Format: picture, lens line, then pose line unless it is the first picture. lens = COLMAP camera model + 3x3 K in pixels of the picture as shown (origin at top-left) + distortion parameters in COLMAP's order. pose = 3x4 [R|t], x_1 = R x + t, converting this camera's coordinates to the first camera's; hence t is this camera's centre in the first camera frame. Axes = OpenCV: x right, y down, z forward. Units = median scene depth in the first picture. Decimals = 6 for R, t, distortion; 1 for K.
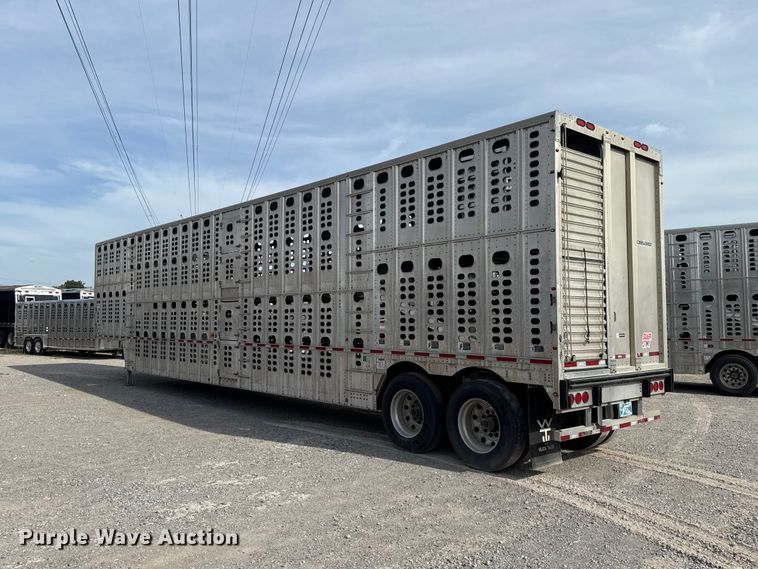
lens RADIAL K [[605.2, 0, 379.4], [0, 605.2, 290.2], [0, 0, 1]] dist [0.048955, -0.024379]
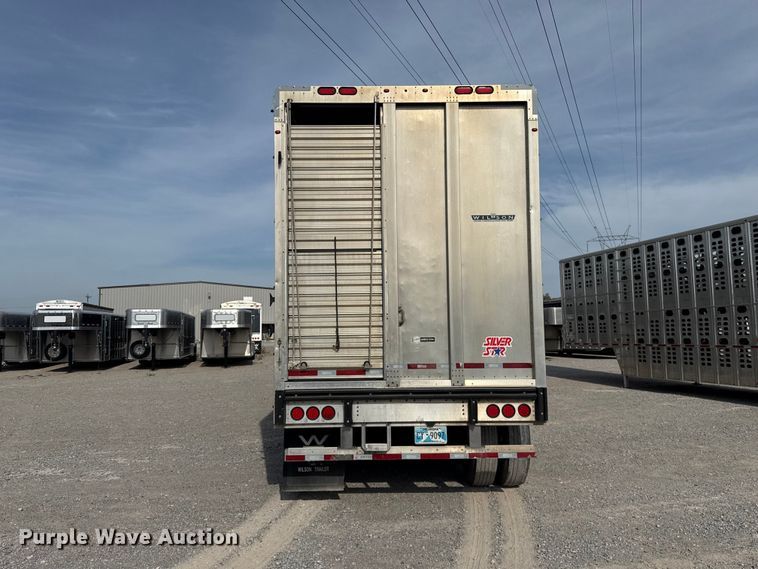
lens RADIAL K [[564.1, 0, 381.2], [0, 564.1, 287.2], [0, 0, 1]] dist [0.089602, -0.050823]
pose [[0.773735, -0.055877, -0.631040, 0.875634], [0.043714, 0.998437, -0.034810, 0.031515], [0.631999, -0.000651, 0.774969, 0.426358]]
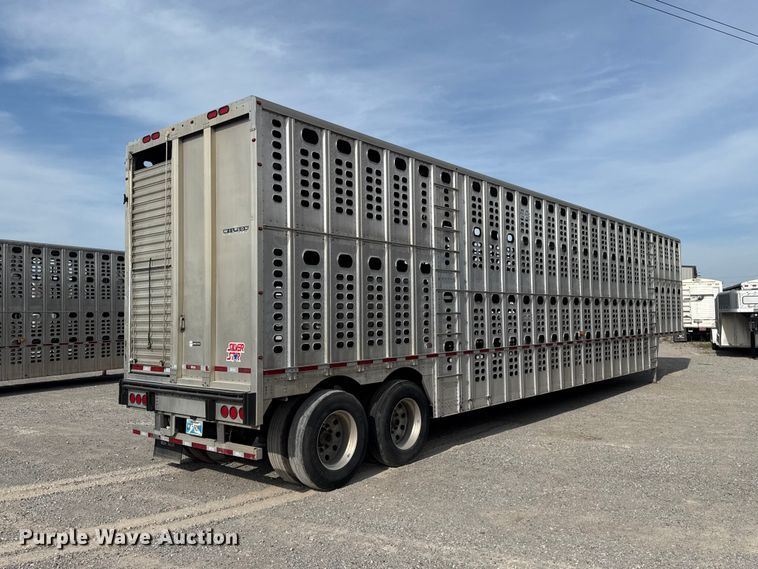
lens RADIAL K [[605.2, 0, 384.3], [0, 605.2, 290.8], [0, 0, 1]] dist [0.048955, -0.024379]
pose [[0.170263, -0.048505, -0.984204, 1.418497], [0.060484, 0.997419, -0.038693, 0.051343], [0.983541, -0.052940, 0.172757, 1.202817]]
